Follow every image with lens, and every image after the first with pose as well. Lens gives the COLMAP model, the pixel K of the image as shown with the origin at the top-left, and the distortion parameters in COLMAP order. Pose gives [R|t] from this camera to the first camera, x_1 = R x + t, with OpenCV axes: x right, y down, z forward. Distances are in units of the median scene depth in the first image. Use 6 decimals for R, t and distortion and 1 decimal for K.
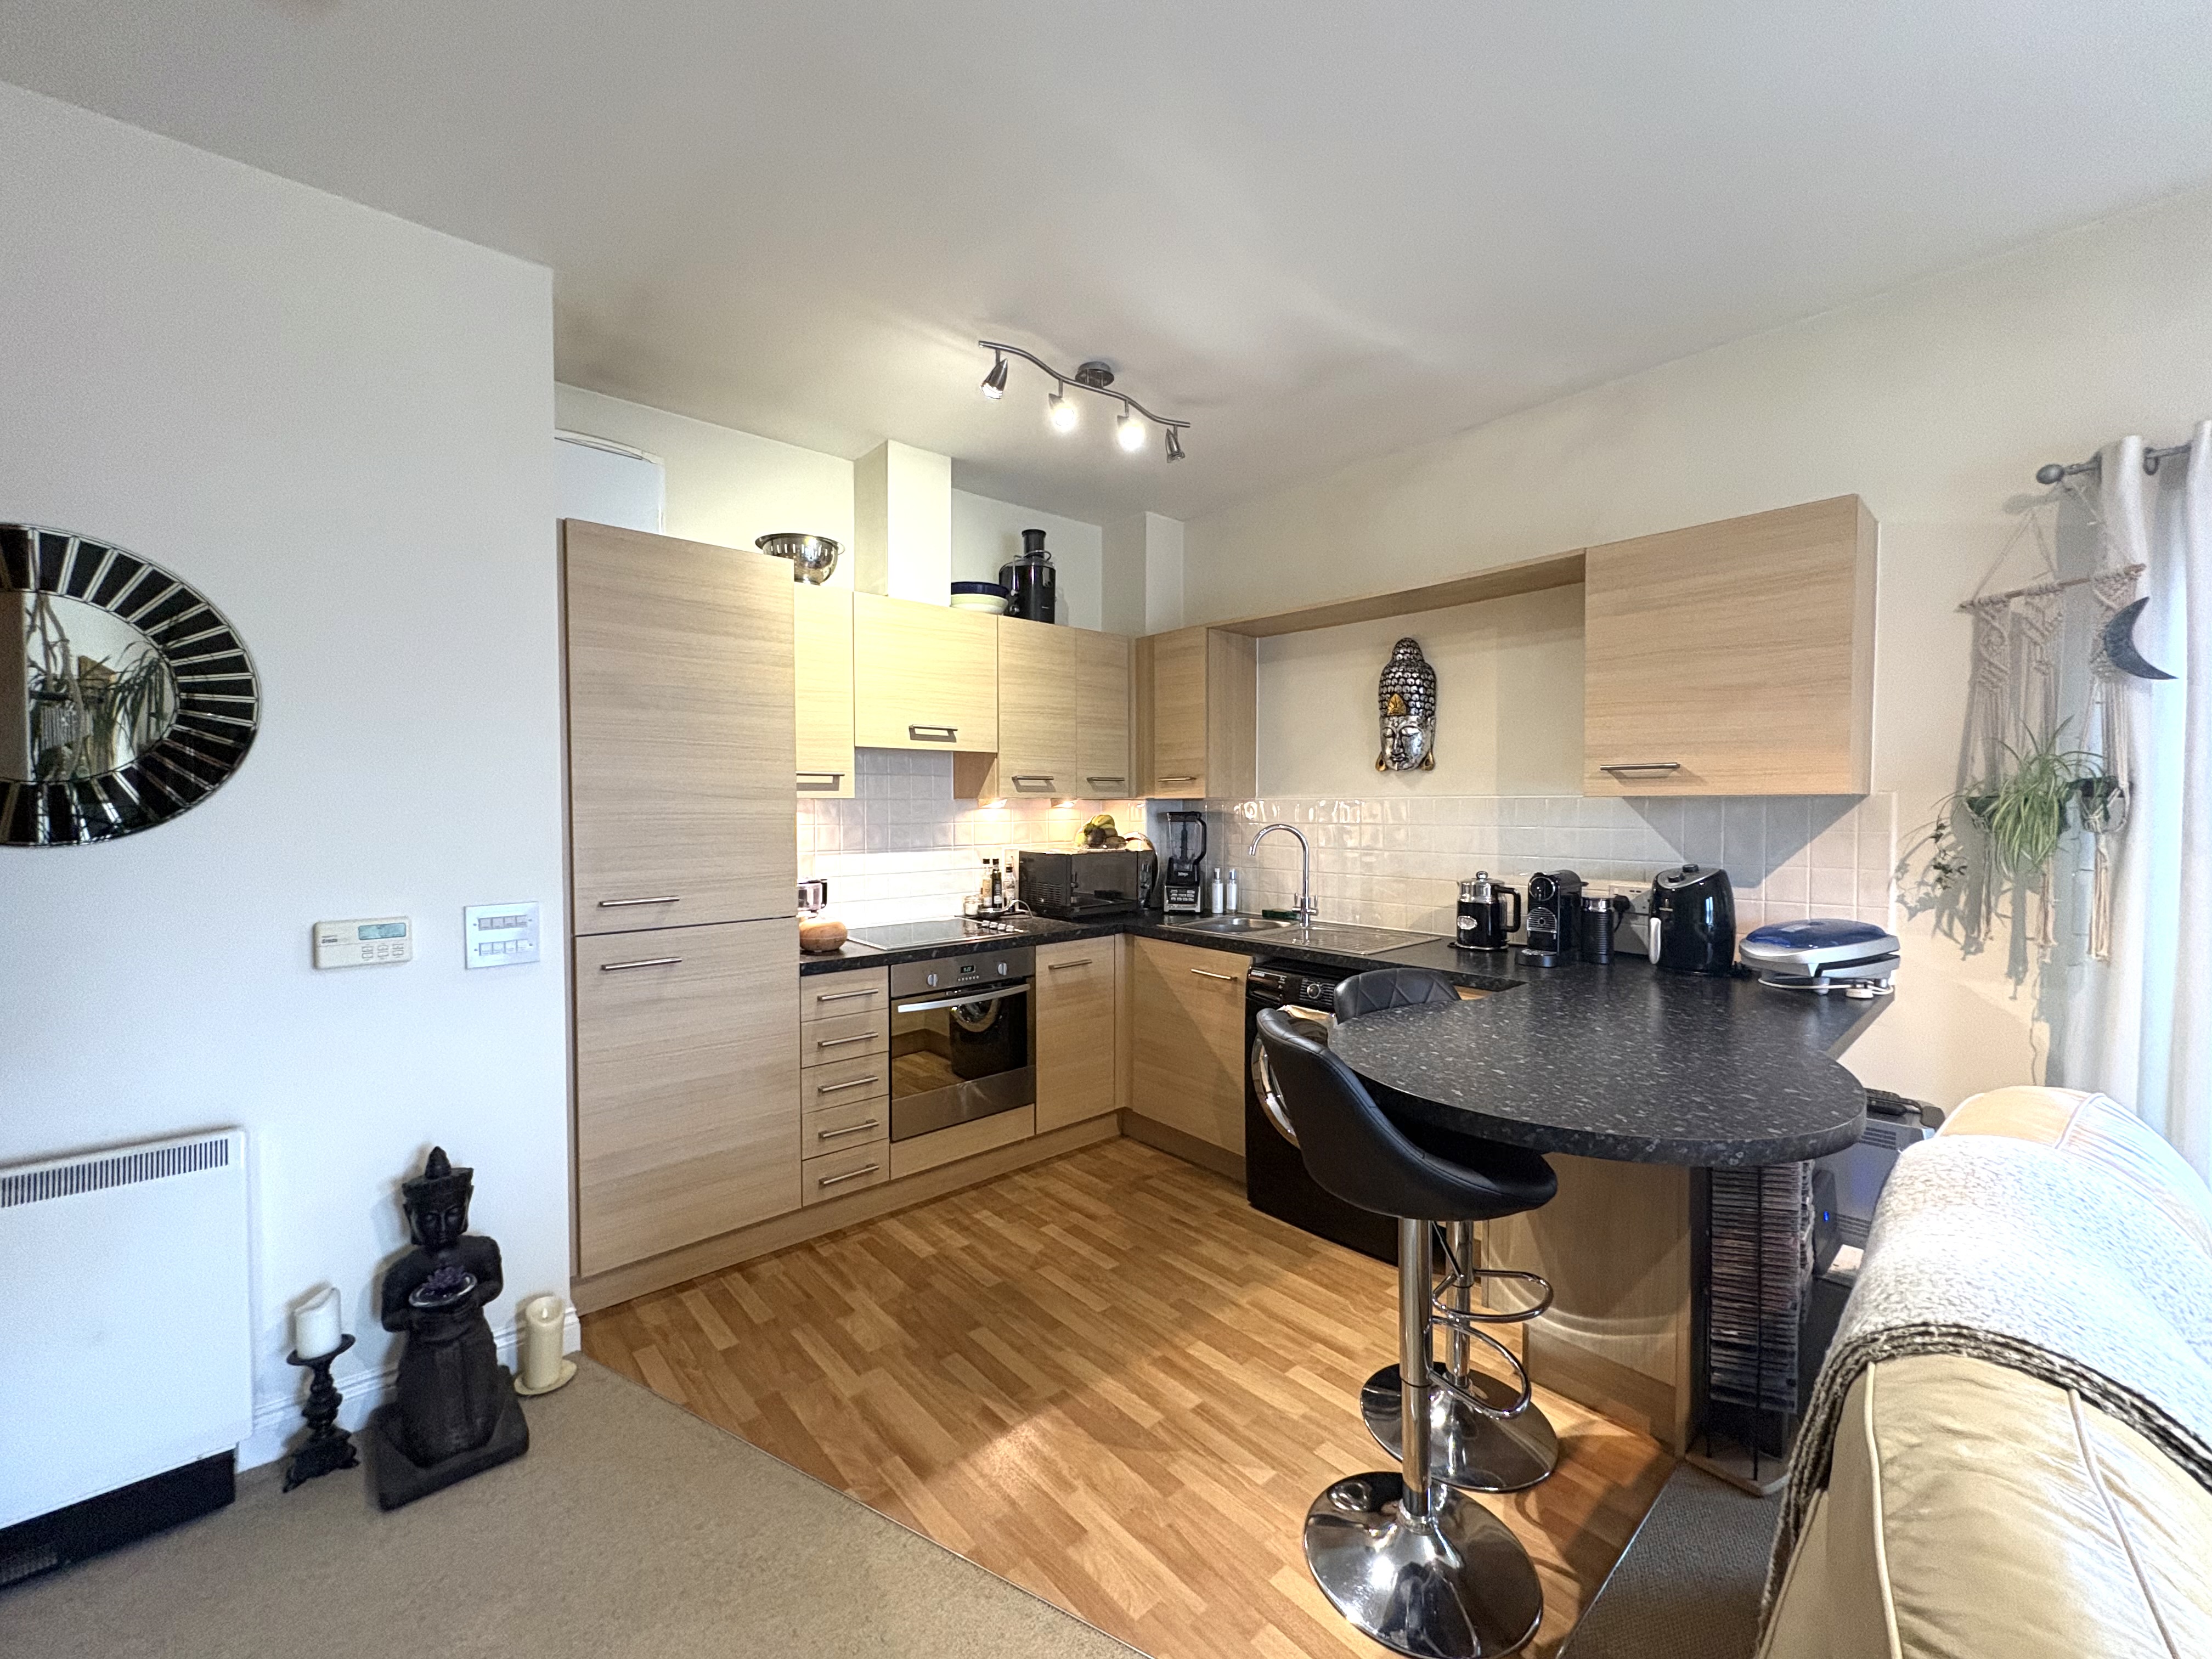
lens RADIAL K [[880.2, 0, 1106.0], [0, 880.2, 829.5], [0, 0, 1]] dist [-0.001476, -0.000007]
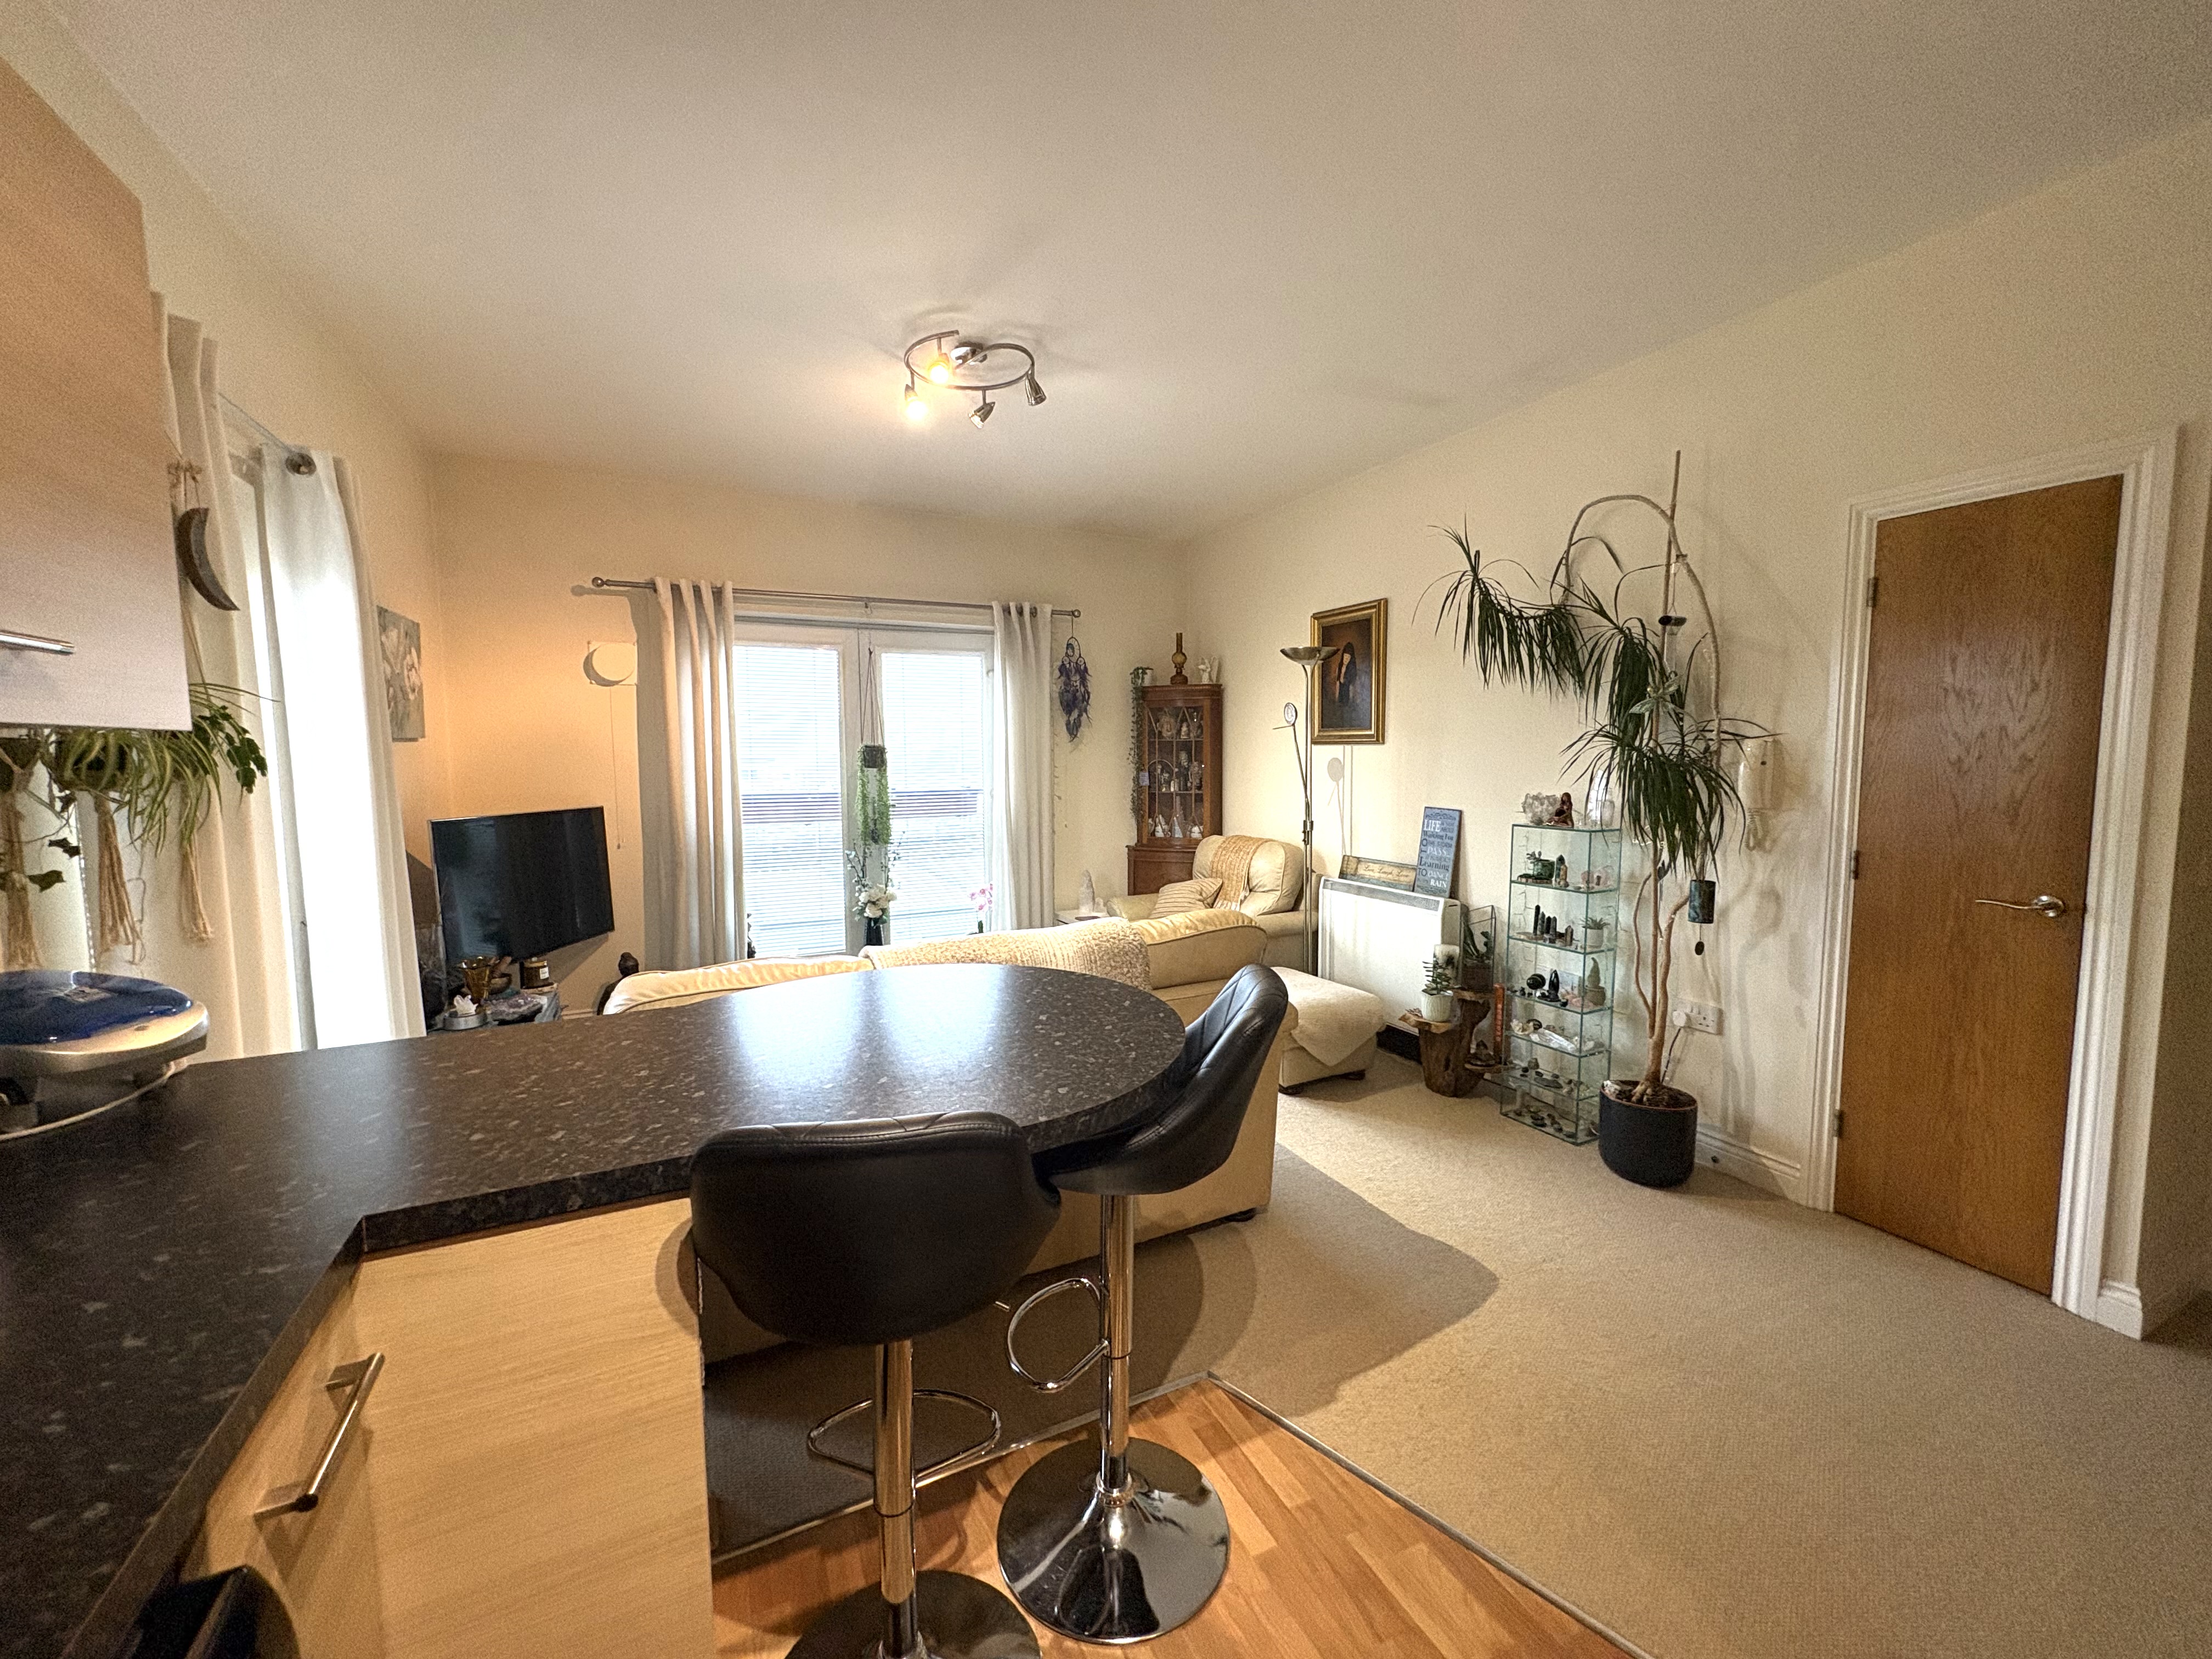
lens RADIAL K [[876.9, 0, 1106.0], [0, 876.9, 829.5], [0, 0, 1]] dist [0.001563, 0.000114]
pose [[-0.960838, -0.014959, 0.276705, 0.065136], [0.018375, 0.992905, 0.117486, -0.025830], [-0.276500, 0.117969, -0.953746, 1.080792]]
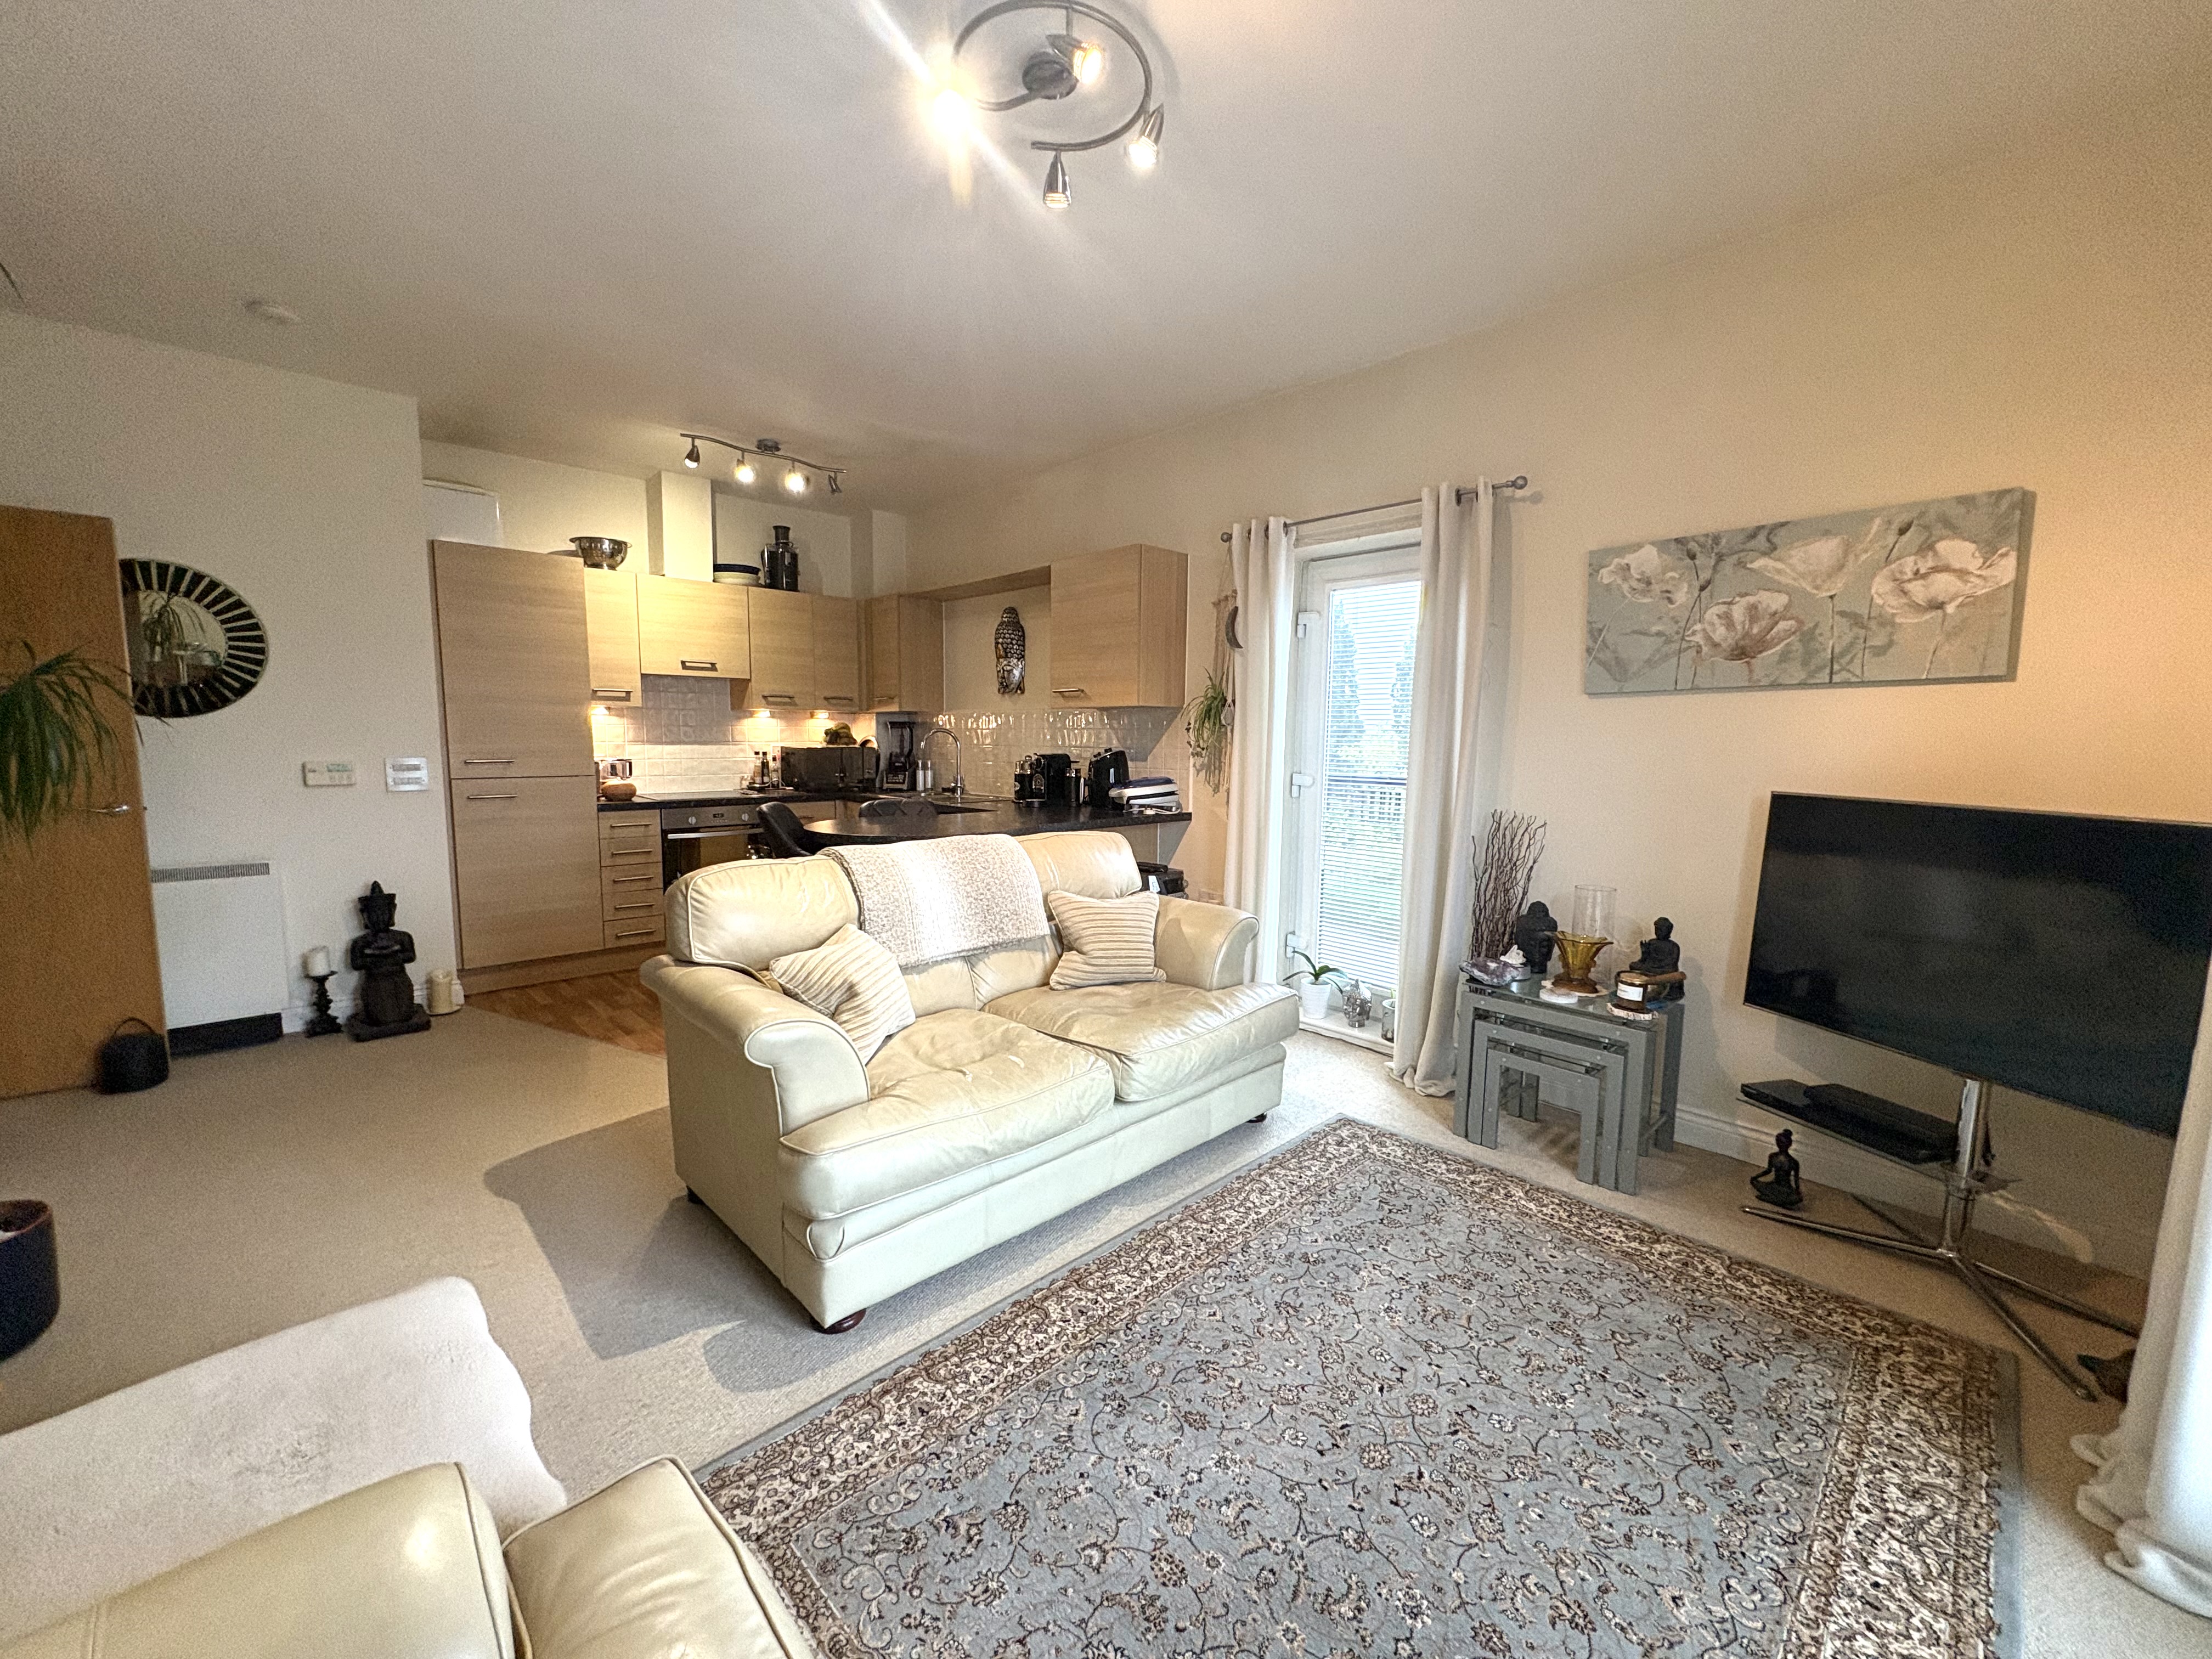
lens RADIAL K [[876.9, 0, 1106.0], [0, 876.9, 829.5], [0, 0, 1]] dist [0.001563, 0.000114]
pose [[0.999378, 0.006232, 0.034711, 0.553756], [-0.008910, 0.996951, 0.077515, 0.061504], [-0.034122, -0.077776, 0.996387, -0.691257]]
